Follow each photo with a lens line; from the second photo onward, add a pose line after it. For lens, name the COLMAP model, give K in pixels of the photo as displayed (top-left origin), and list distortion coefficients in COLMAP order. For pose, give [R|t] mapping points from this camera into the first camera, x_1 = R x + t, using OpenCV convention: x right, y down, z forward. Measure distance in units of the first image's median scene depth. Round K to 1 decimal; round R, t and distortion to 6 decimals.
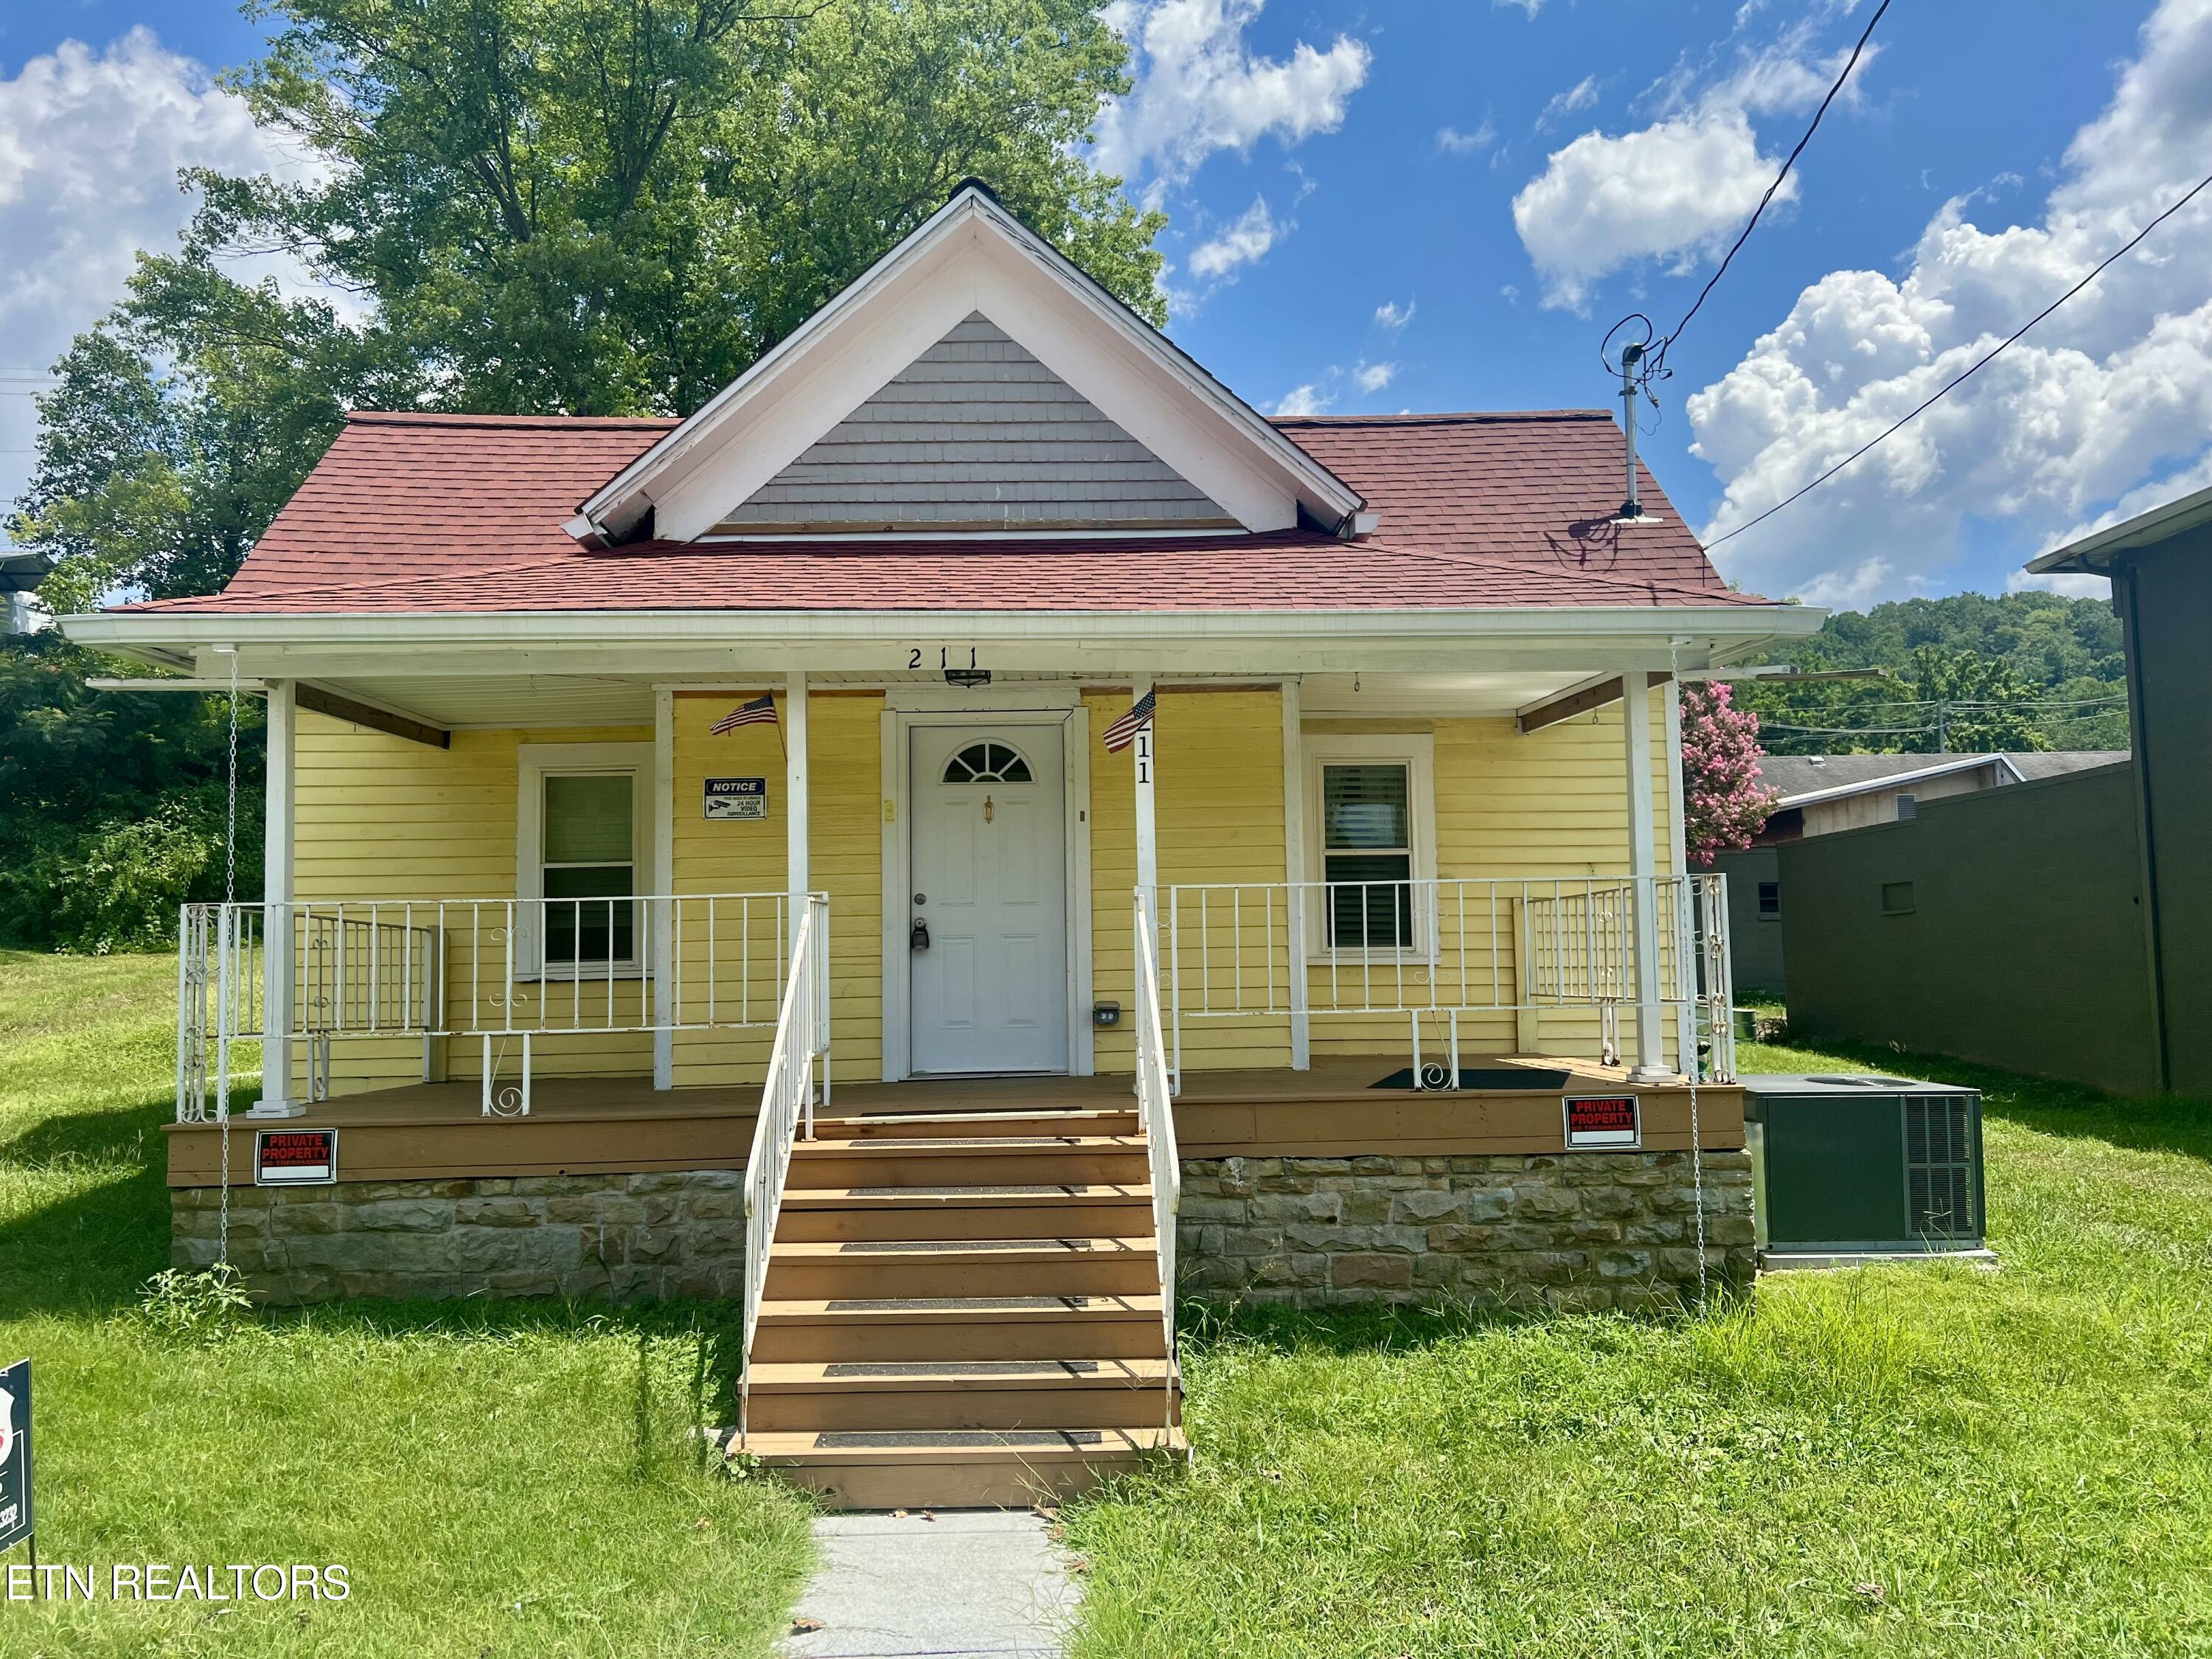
lens RADIAL K [[1637.1, 0, 1111.9], [0, 1637.1, 839.7], [0, 0, 1]] dist [0.065617, -0.015882]
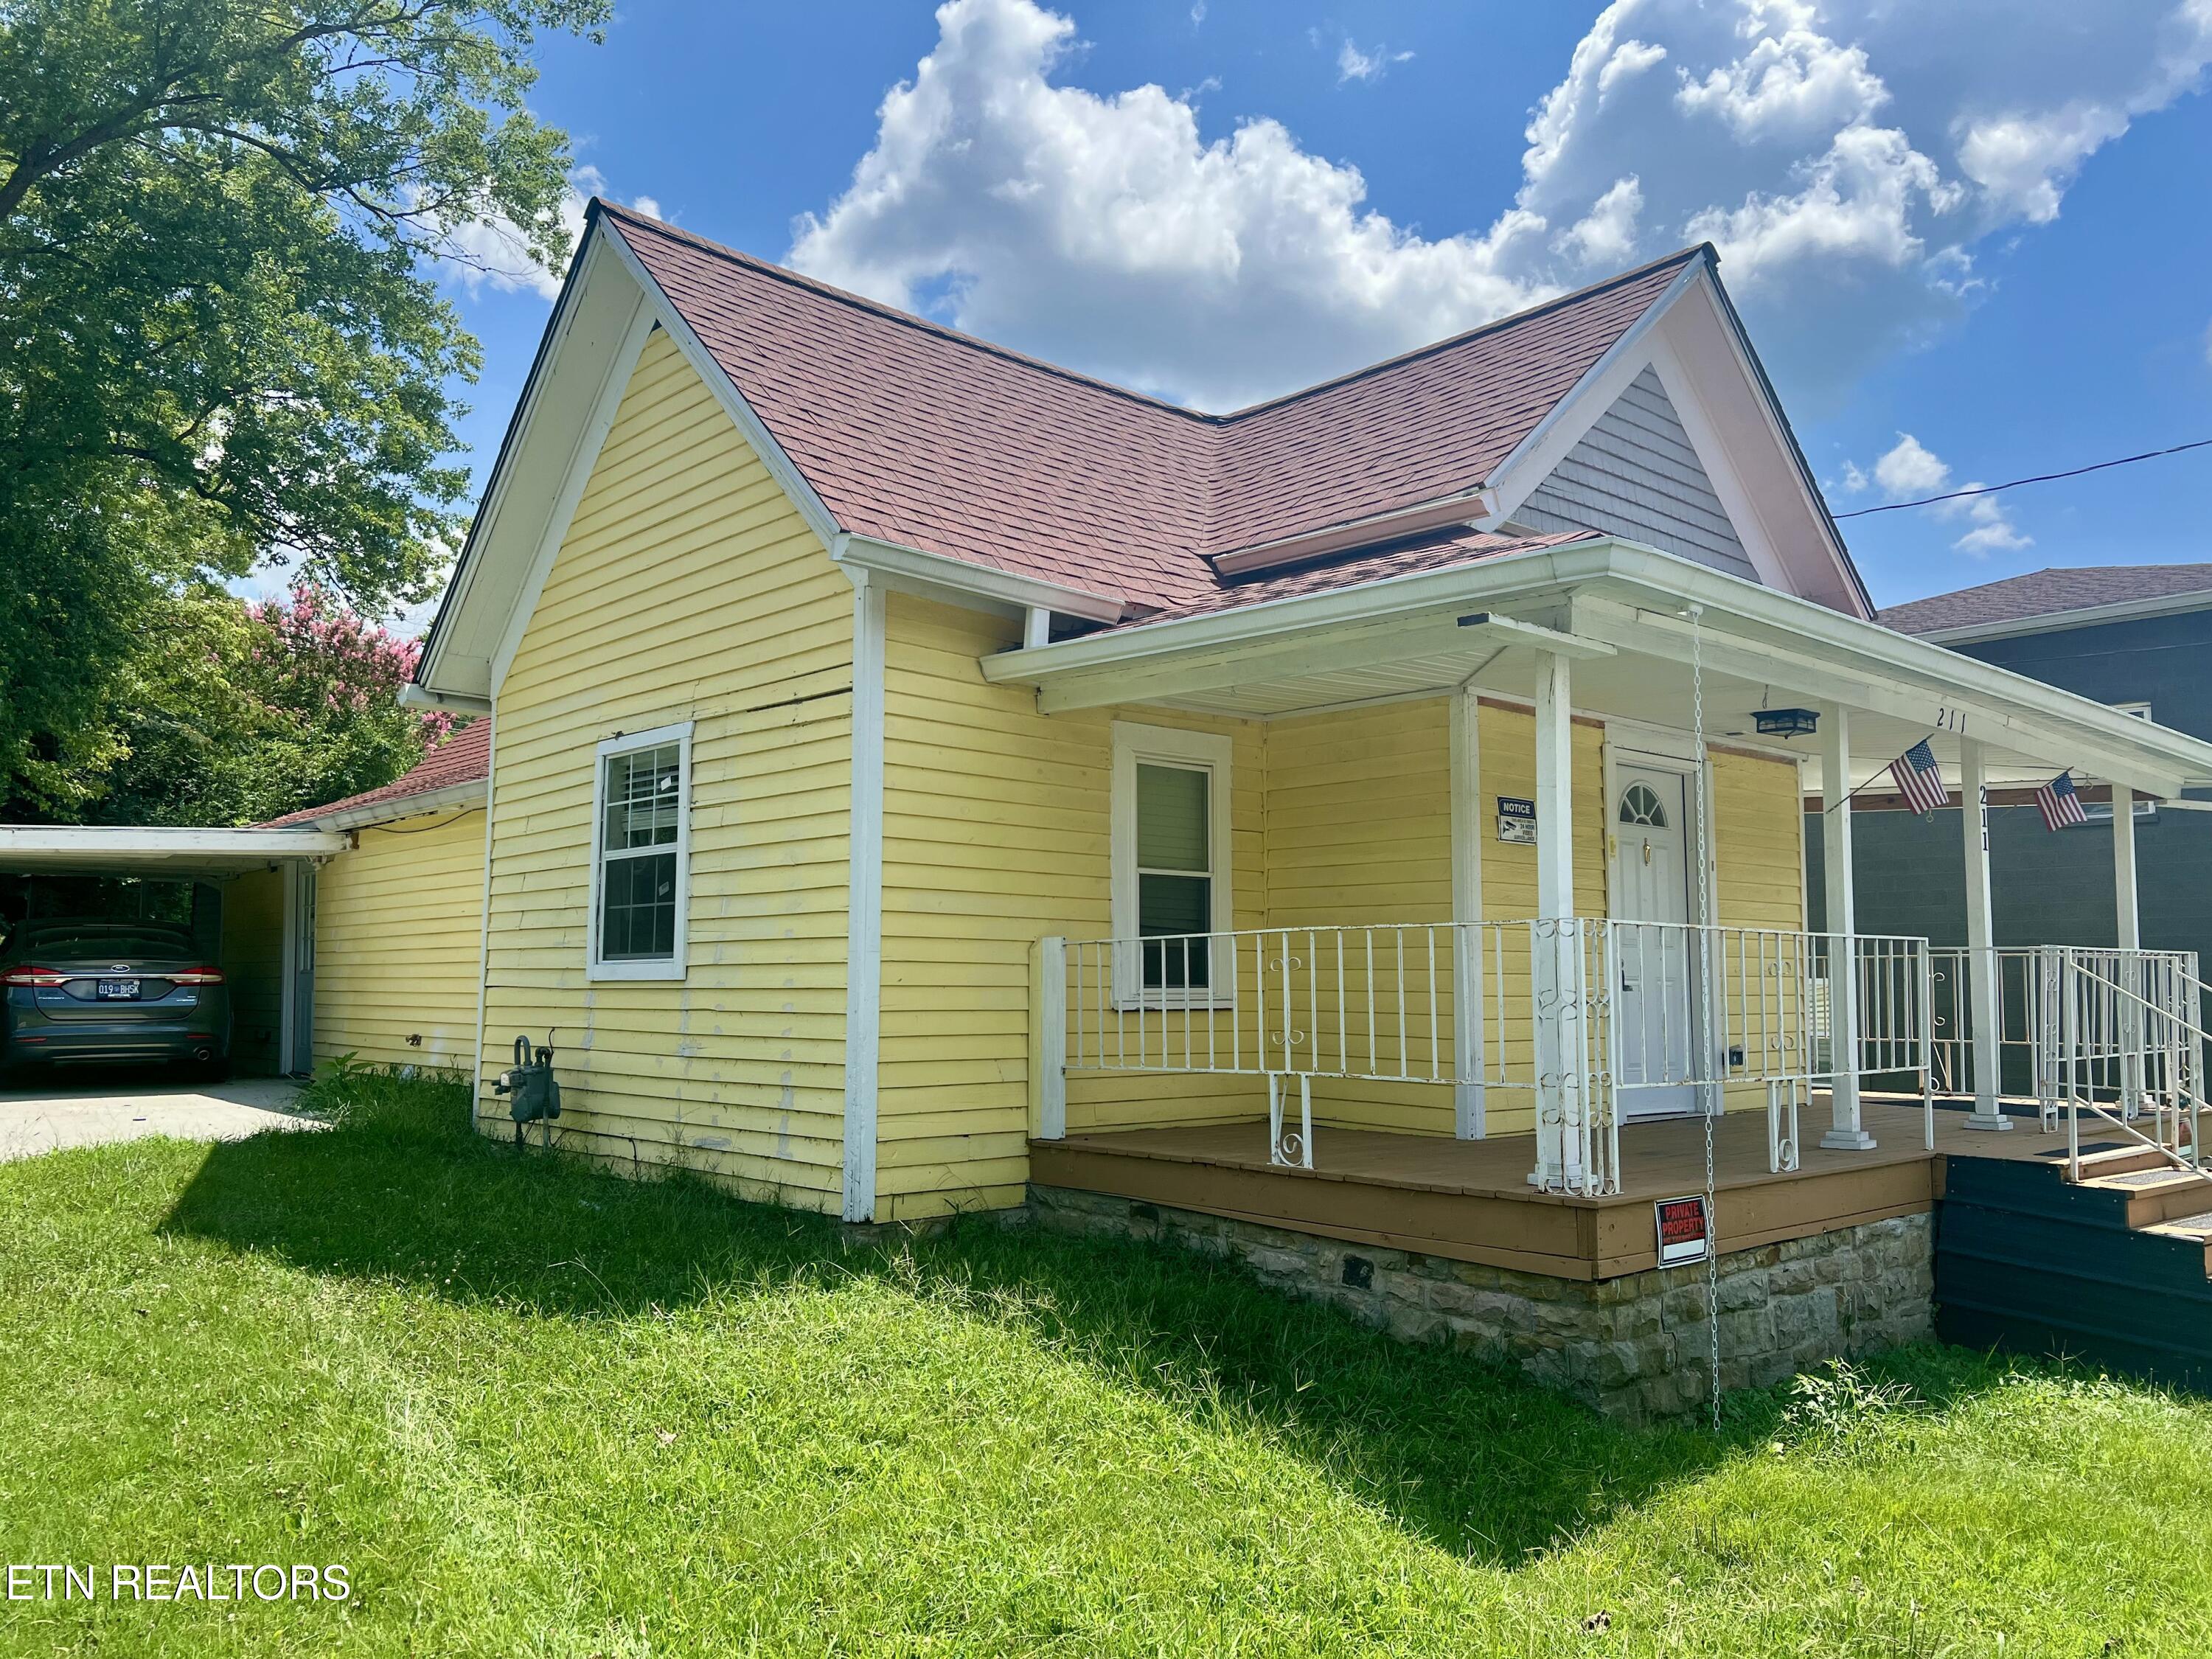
lens RADIAL K [[1637.1, 0, 1107.9], [0, 1637.1, 841.1], [0, 0, 1]] dist [0.065617, -0.015882]
pose [[0.758224, 0.080590, 0.646995, -0.989377], [-0.064972, 0.996731, -0.048011, 0.045204], [-0.648749, -0.005634, 0.760982, 0.444103]]
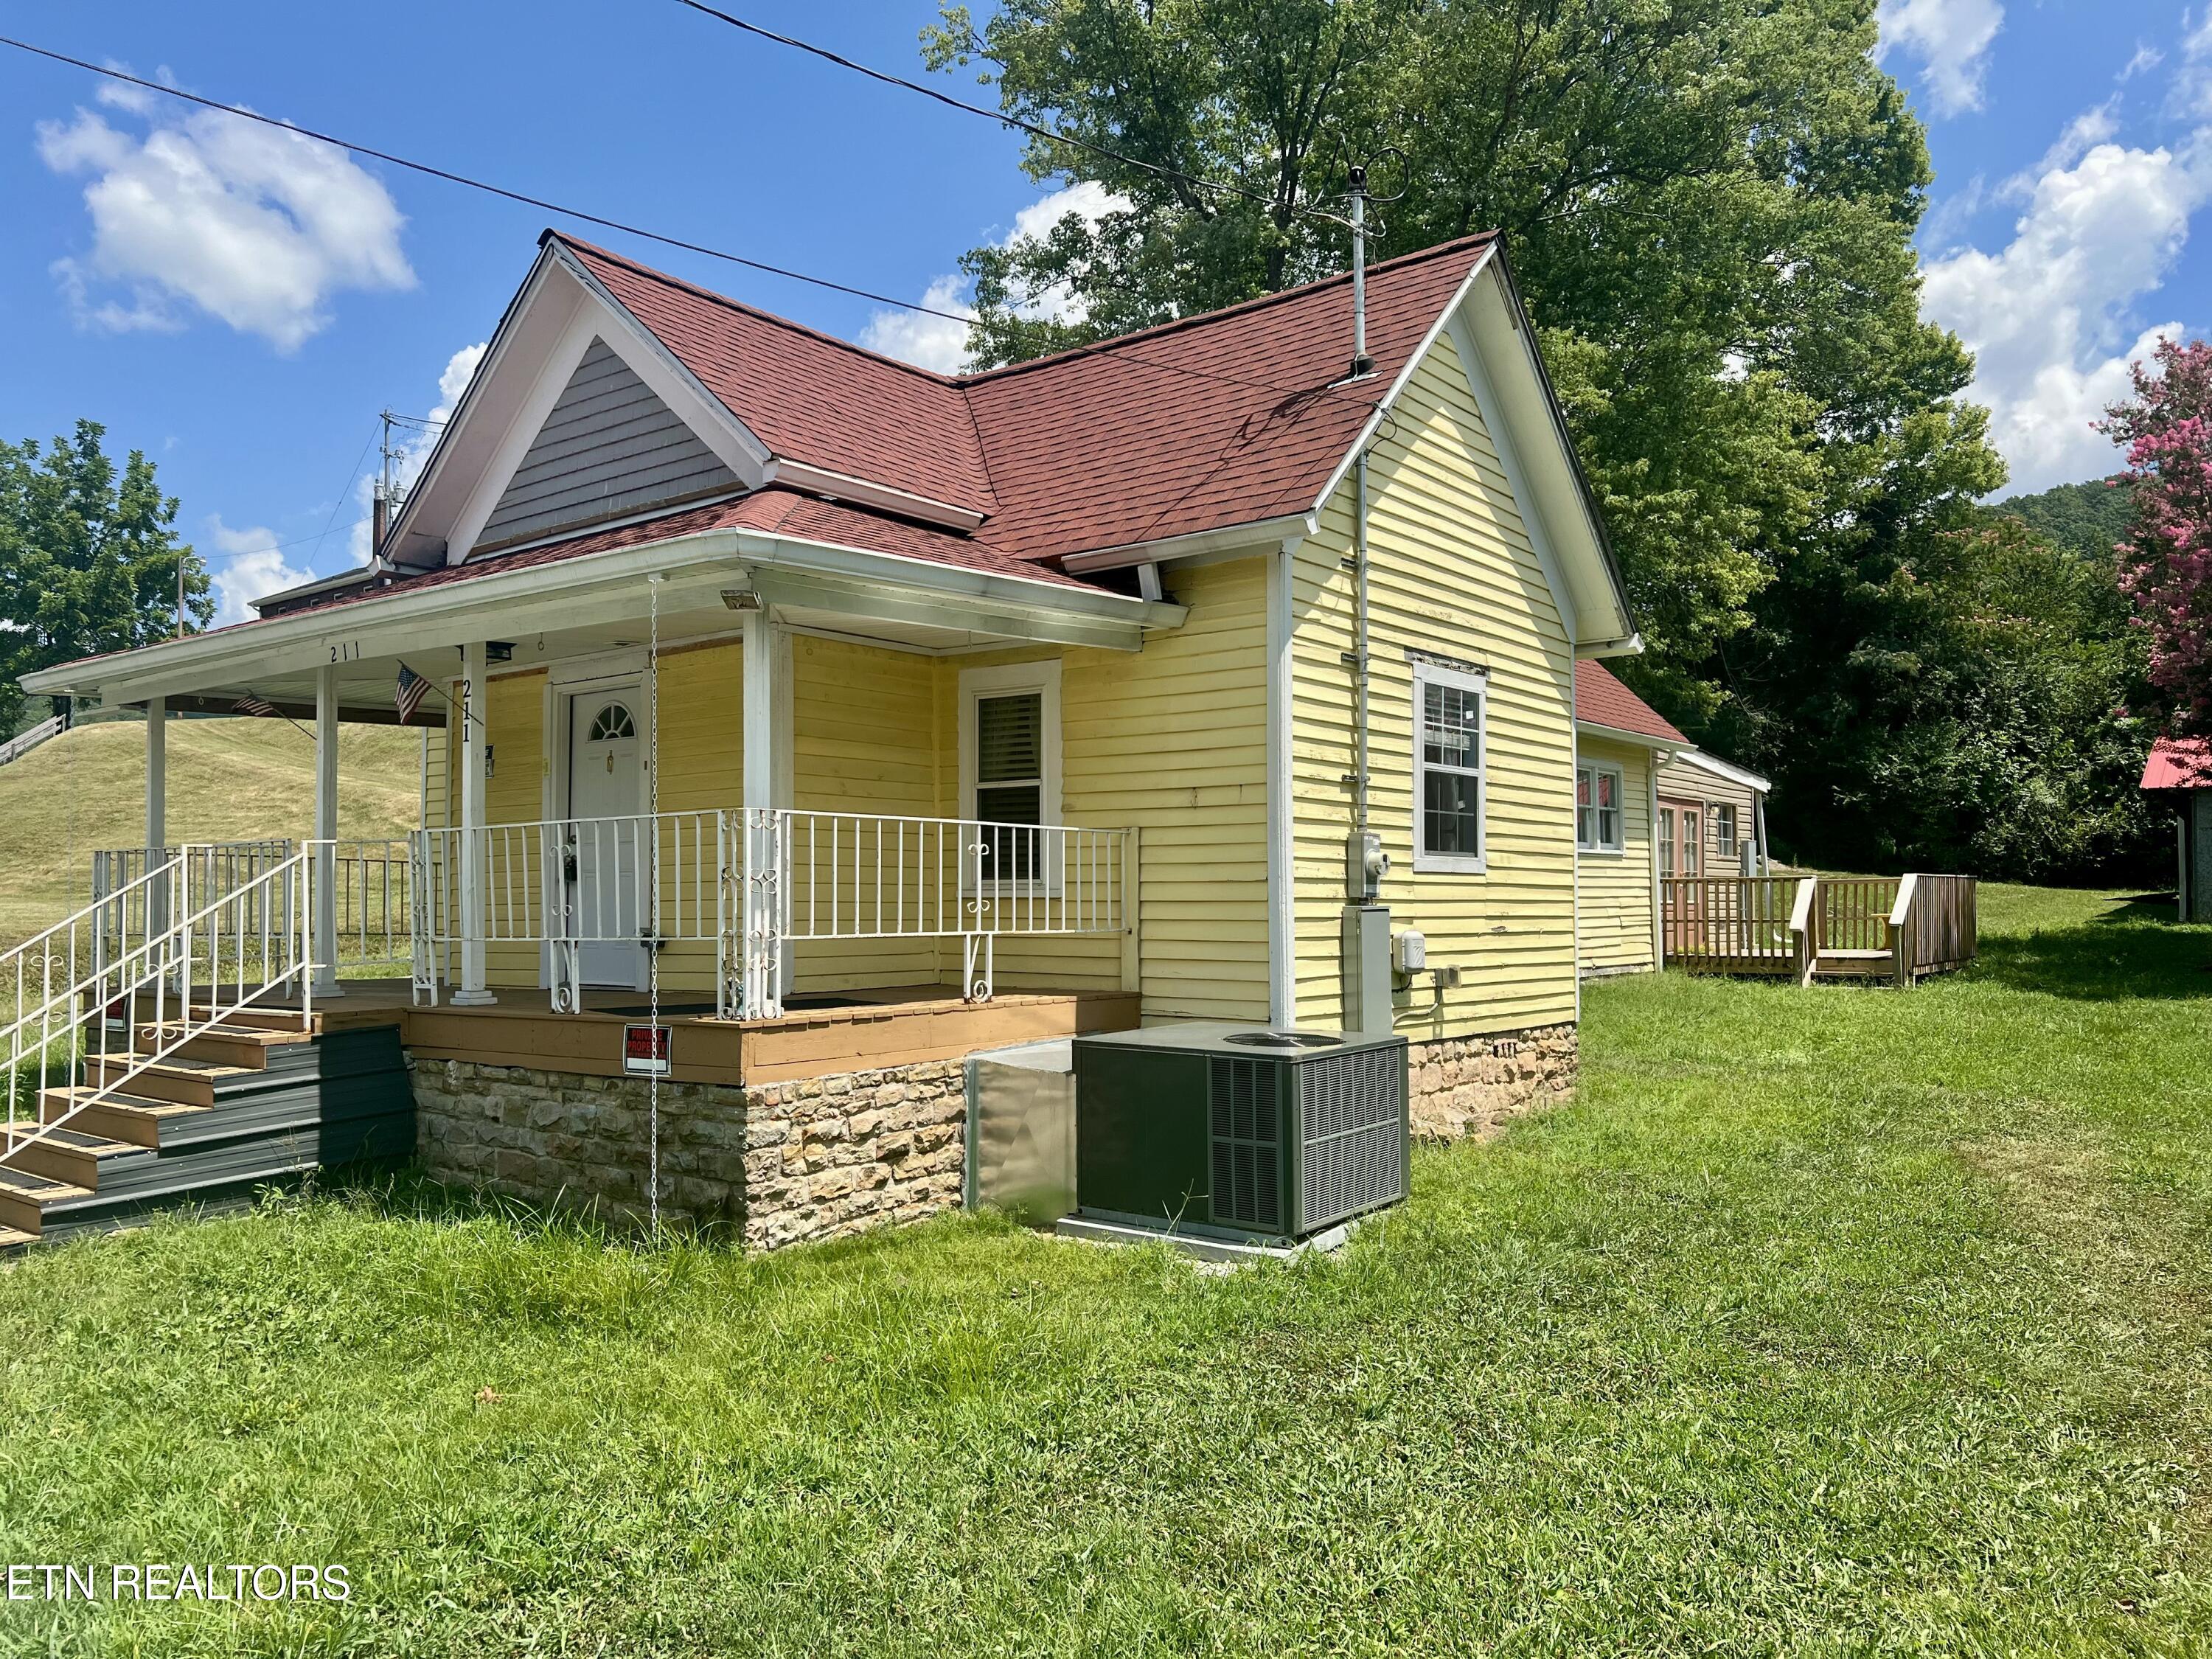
lens RADIAL K [[1637.1, 0, 1106.6], [0, 1637.1, 833.0], [0, 0, 1]] dist [0.065617, -0.015882]
pose [[0.765335, -0.012261, -0.643515, 0.964963], [0.041191, 0.998702, 0.029960, 0.011747], [0.642312, -0.049437, 0.764847, 0.321031]]
